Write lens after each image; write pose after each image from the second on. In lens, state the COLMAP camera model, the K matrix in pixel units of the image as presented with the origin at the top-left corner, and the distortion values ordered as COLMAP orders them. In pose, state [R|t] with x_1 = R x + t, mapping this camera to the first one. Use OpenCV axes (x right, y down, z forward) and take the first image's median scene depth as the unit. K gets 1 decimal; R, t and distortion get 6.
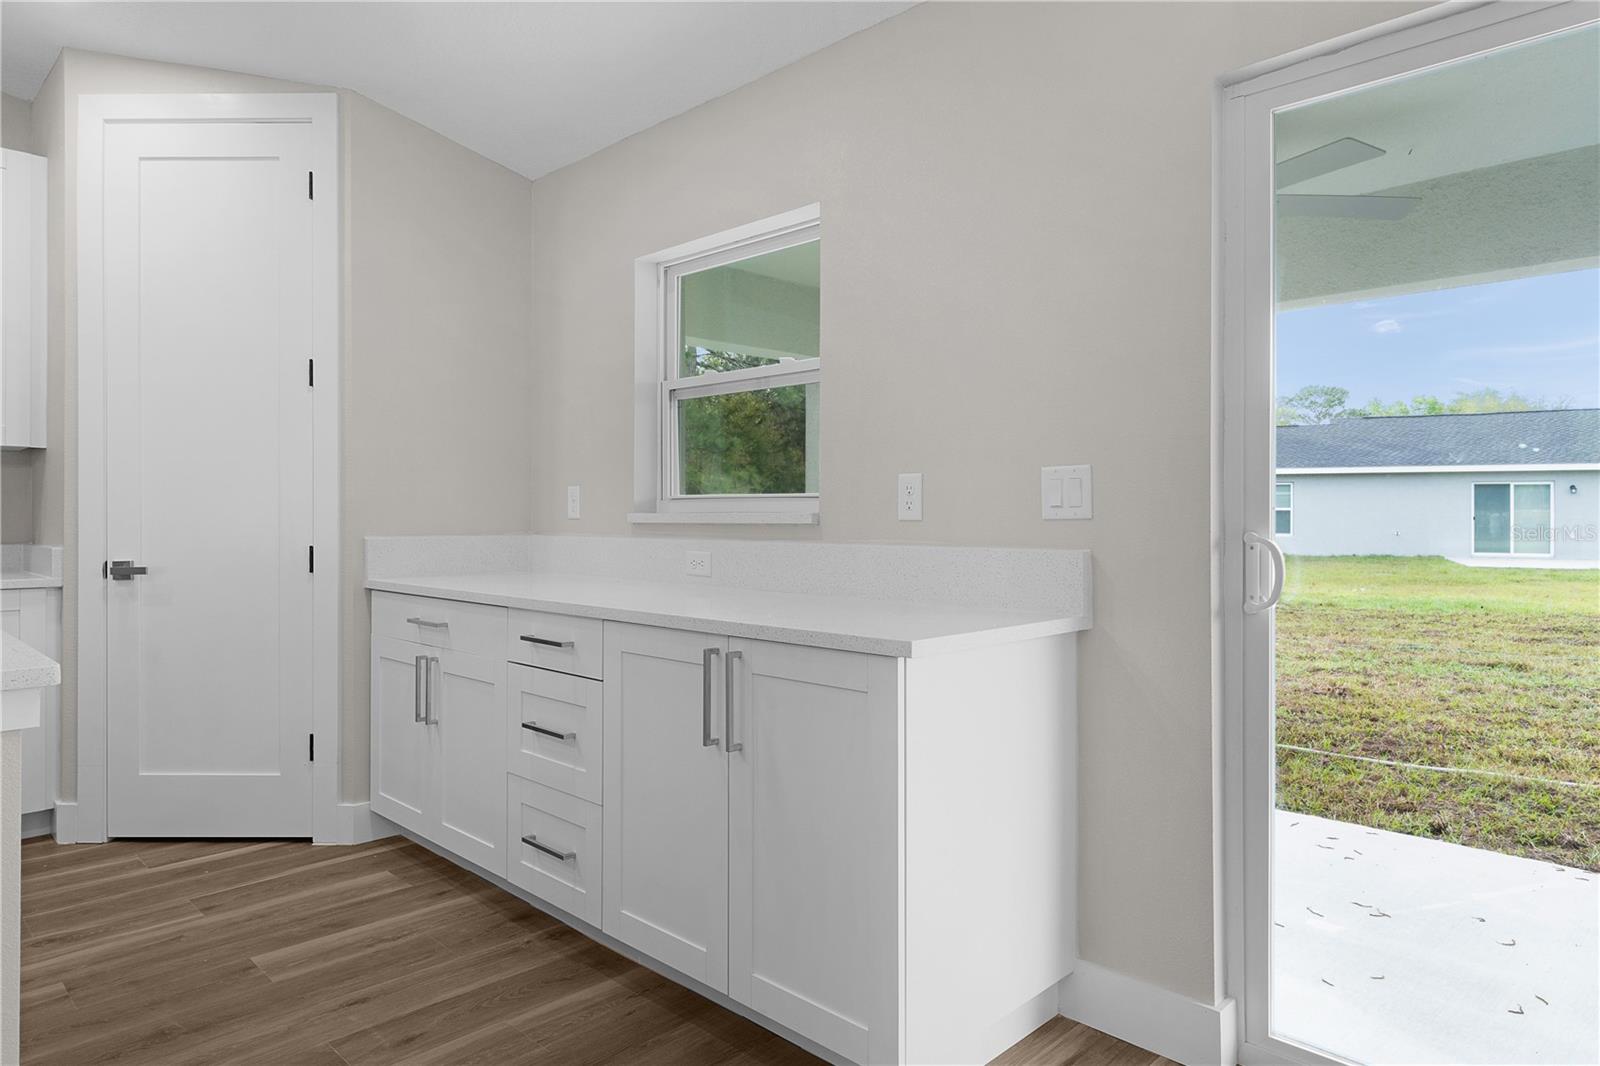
lens RADIAL K [[975.4, 0, 784.5], [0, 975.4, 513.2], [0, 0, 1]] dist [-0.001784, 0.003549]
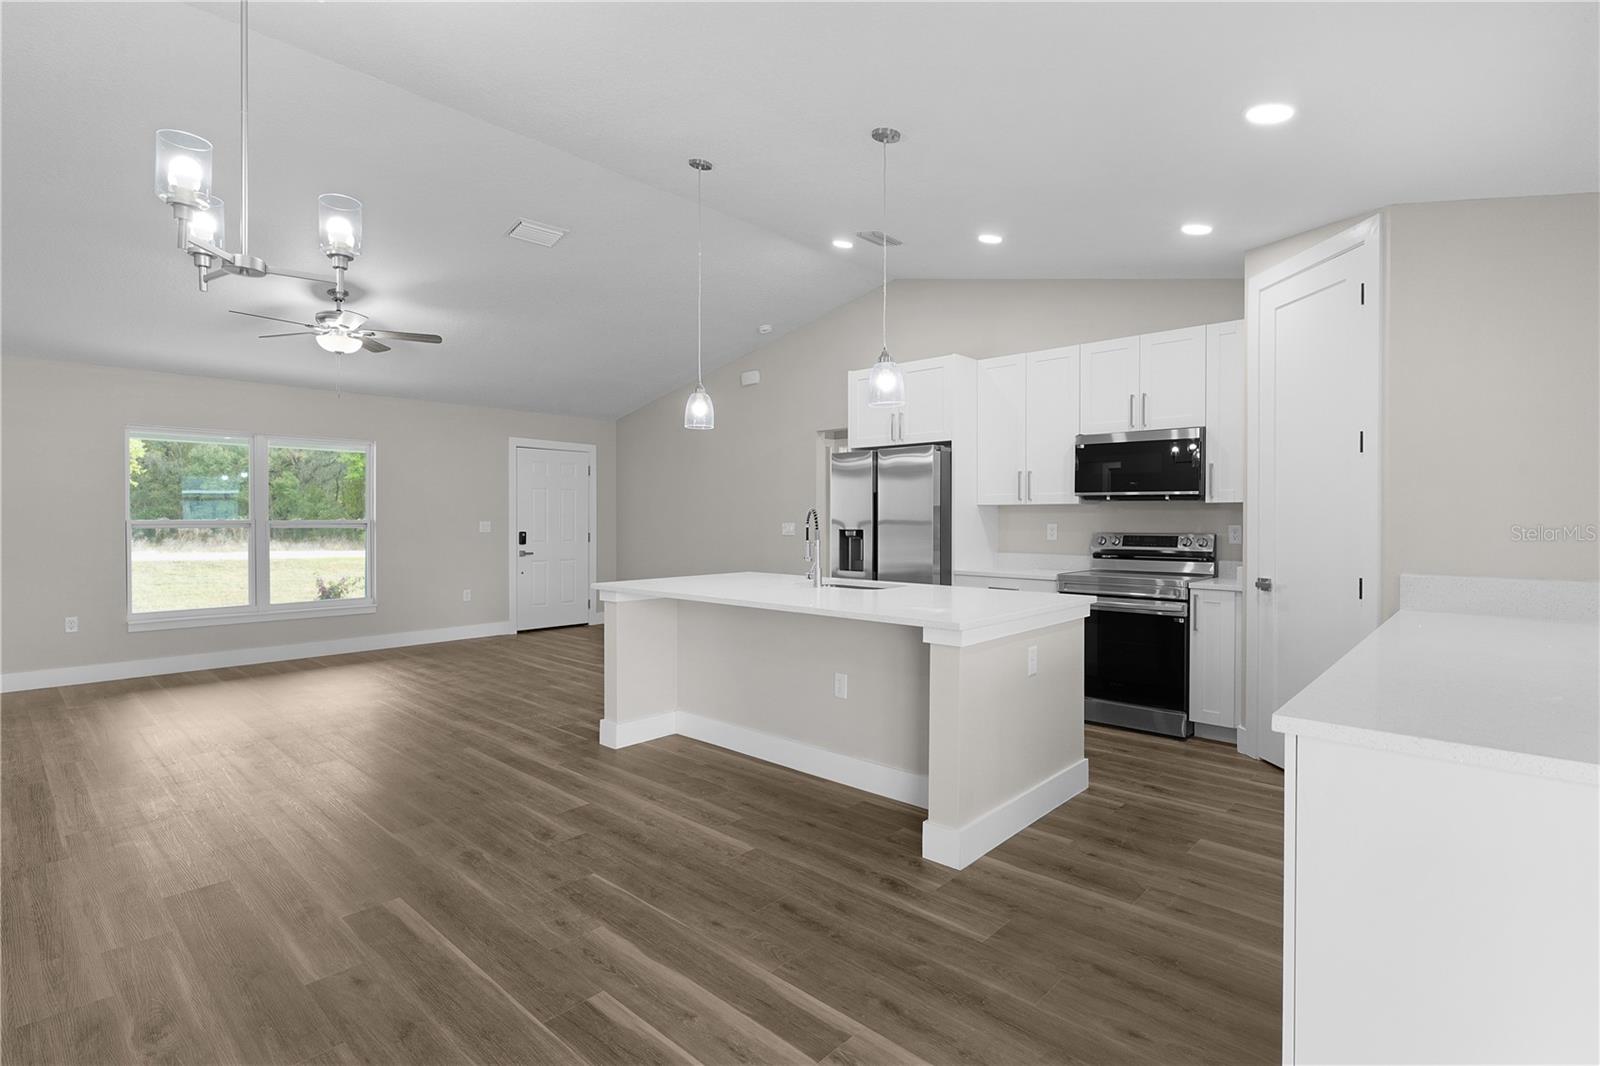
lens RADIAL K [[769.1, 0, 788.2], [0, 769.1, 527.6], [0, 0, 1]] dist [0.001976, -0.001689]
pose [[0.032342, 0.012237, -0.999402, 0.527354], [-0.000136, 0.999925, 0.012239, -0.047637], [0.999477, -0.000260, 0.032341, 0.235620]]
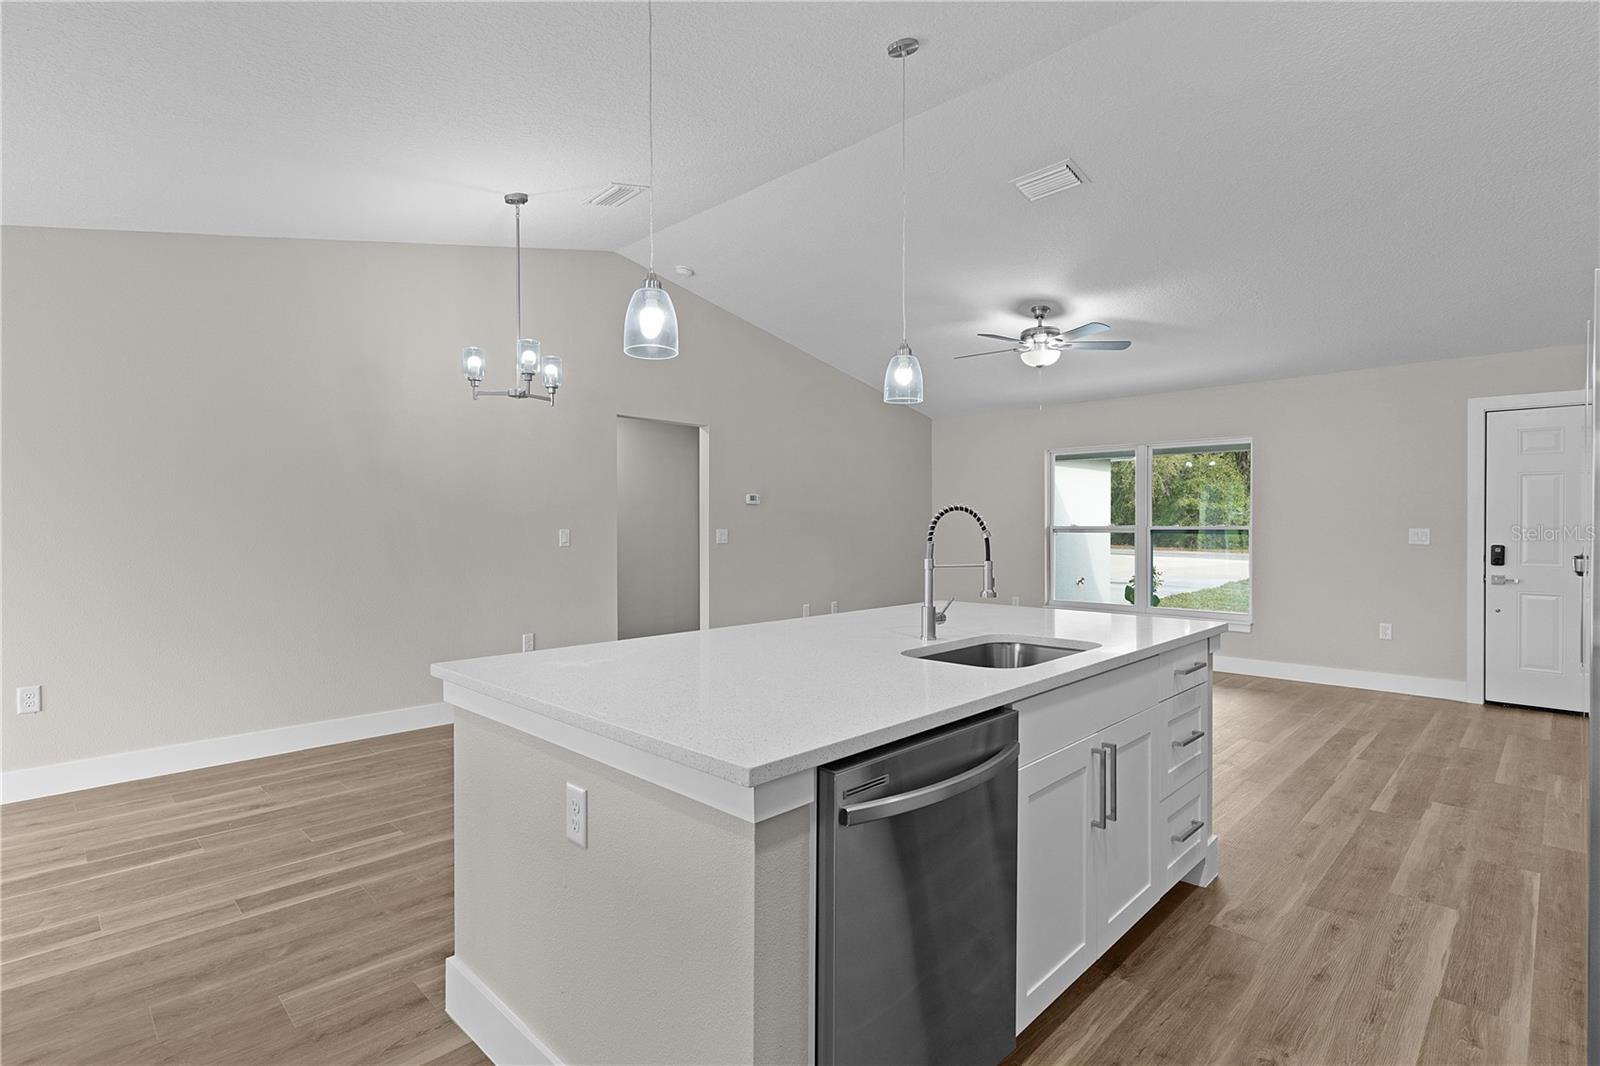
lens RADIAL K [[770.7, 0, 781.5], [0, 770.7, 532.4], [0, 0, 1]] dist [-0.000212, 0.000573]
pose [[-0.999986, 0.000861, 0.005138, -0.644363], [0.000906, 0.999961, 0.008795, -0.044370], [-0.005130, 0.008800, -0.999948, 1.108492]]
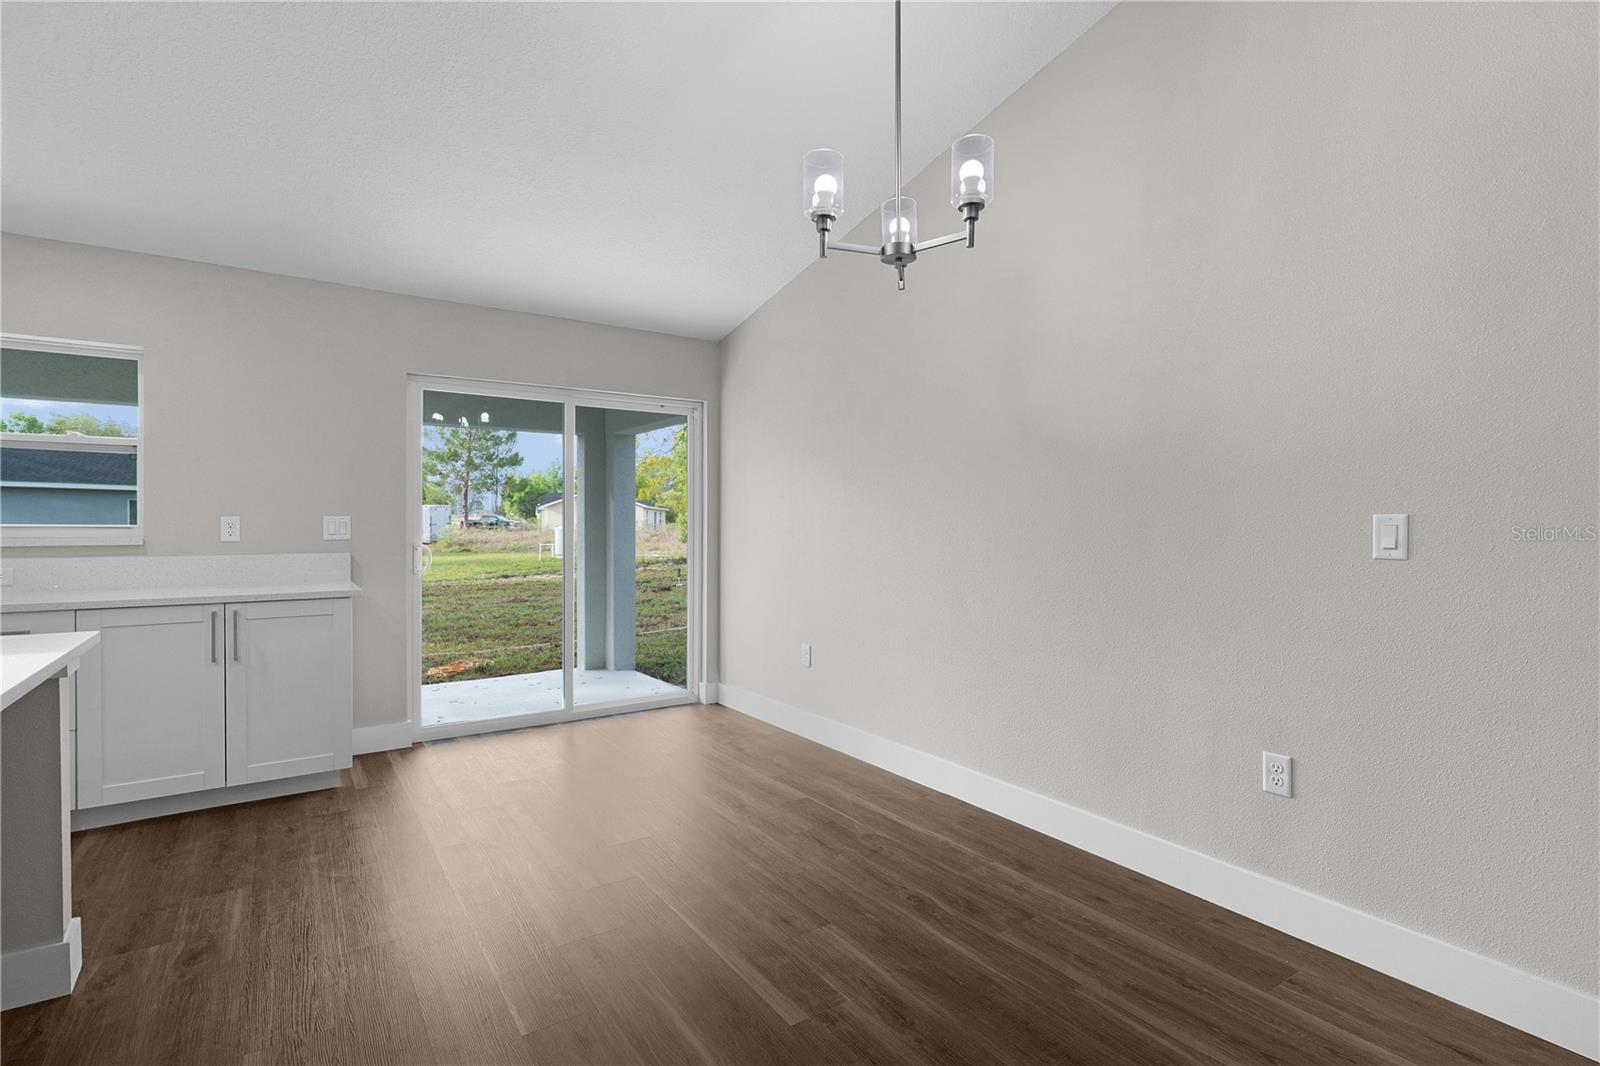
lens RADIAL K [[769.1, 0, 788.2], [0, 769.1, 527.6], [0, 0, 1]] dist [0.001976, -0.001689]
pose [[0.195361, -0.004783, 0.980720, -0.892725], [-0.003596, 0.999978, 0.005593, -0.025447], [-0.980725, -0.004620, 0.195340, -0.269722]]
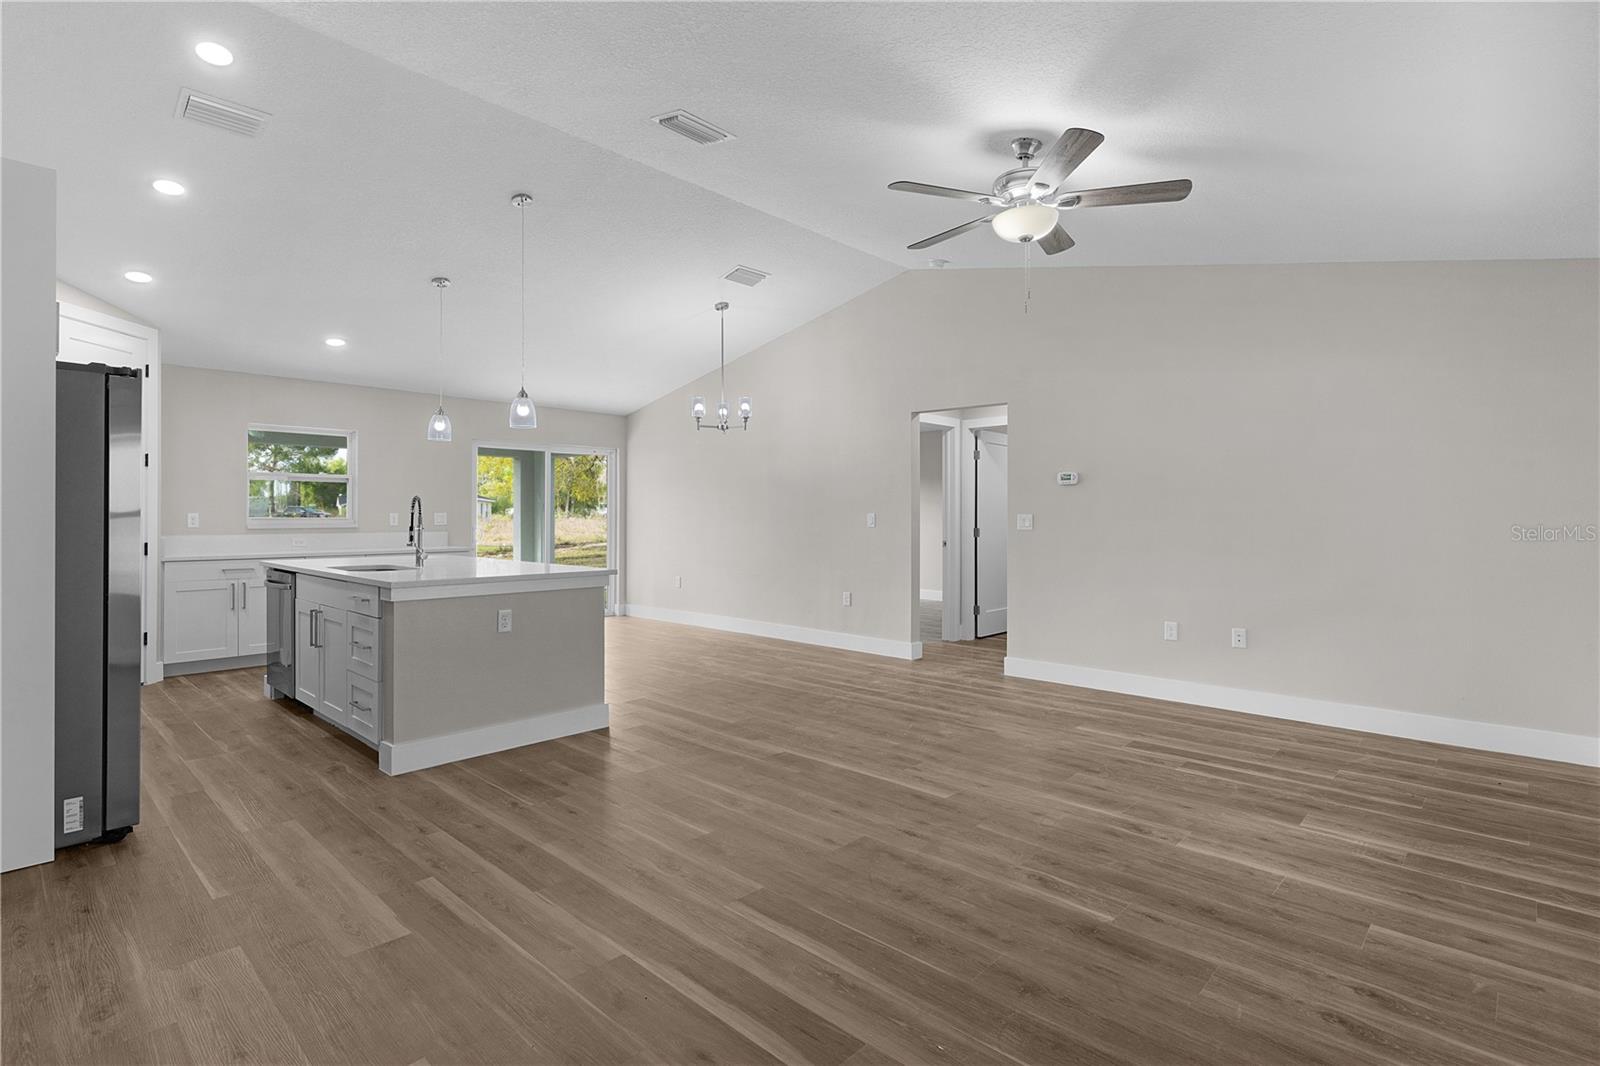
lens RADIAL K [[774.4, 0, 787.9], [0, 774.4, 512.6], [0, 0, 1]] dist [0.000851, 0.000302]
pose [[-0.023678, 0.002966, 0.999715, -2.332216], [-0.002049, 0.999993, -0.003016, -0.030758], [-0.999718, -0.002120, -0.023672, -0.360627]]
